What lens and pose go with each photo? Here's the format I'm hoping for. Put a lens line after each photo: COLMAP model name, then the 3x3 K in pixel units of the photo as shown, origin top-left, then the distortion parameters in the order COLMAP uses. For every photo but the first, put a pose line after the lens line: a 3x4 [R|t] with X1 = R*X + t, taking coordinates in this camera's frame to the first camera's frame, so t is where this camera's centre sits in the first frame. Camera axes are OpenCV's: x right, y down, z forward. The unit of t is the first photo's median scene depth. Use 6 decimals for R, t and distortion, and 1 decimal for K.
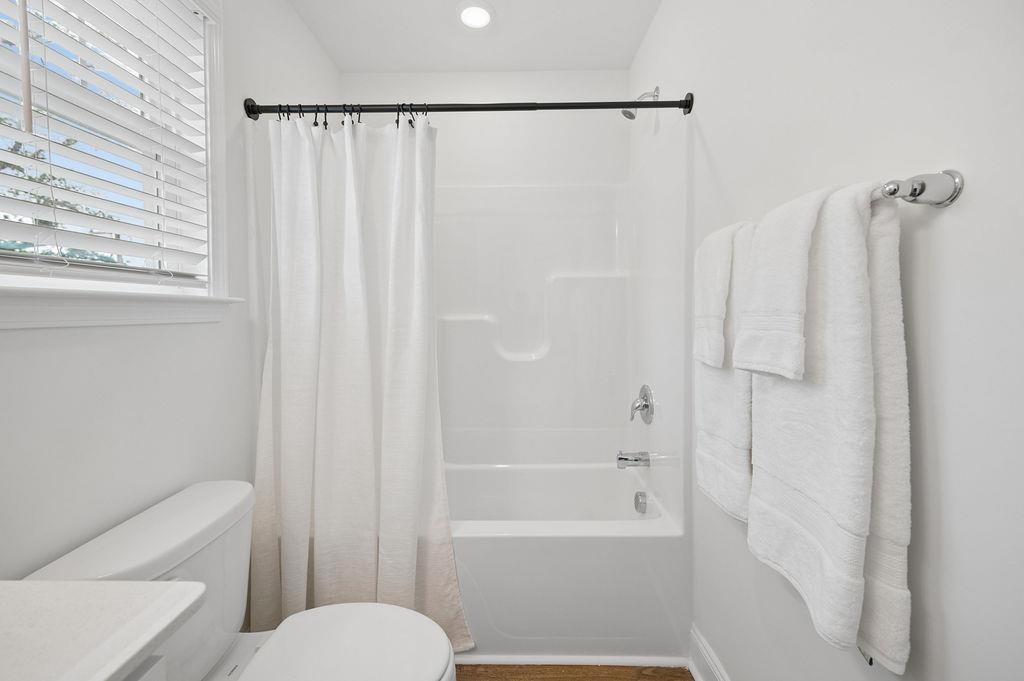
lens RADIAL K [[400.6, 0, 511.0], [0, 400.6, 323.7], [0, 0, 1]] dist [-0.001485, -0.000226]
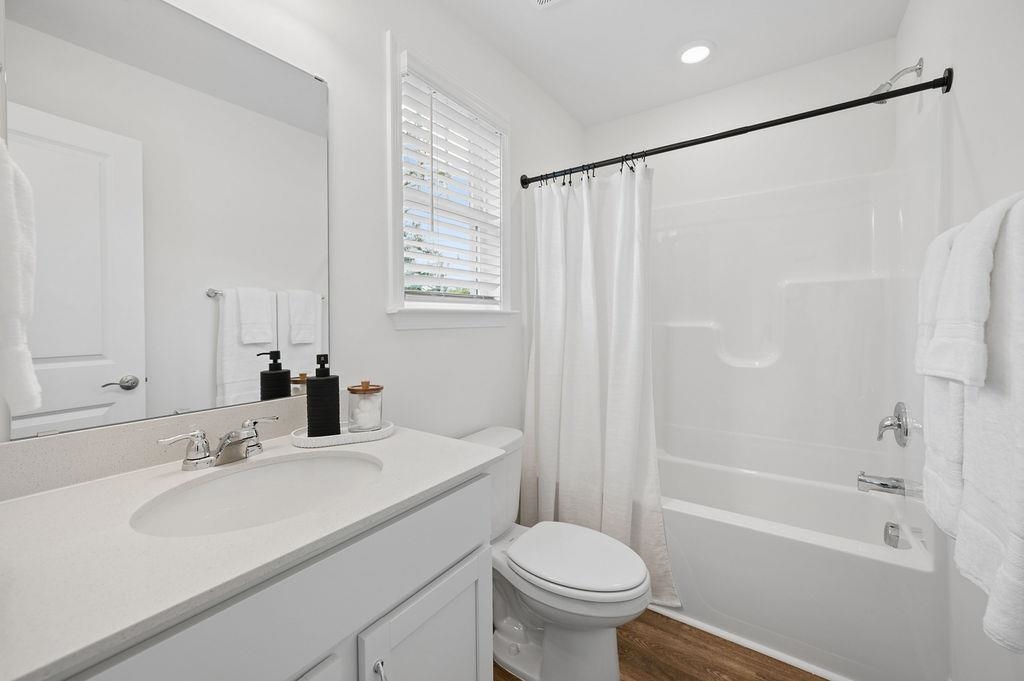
lens RADIAL K [[400.6, 0, 511.0], [0, 400.6, 323.7], [0, 0, 1]] dist [-0.001485, -0.000226]
pose [[0.825574, 0.002559, -0.564289, 0.155444], [-0.012237, 0.999836, -0.013369, 0.004353], [0.564162, 0.017942, 0.825469, -0.255523]]
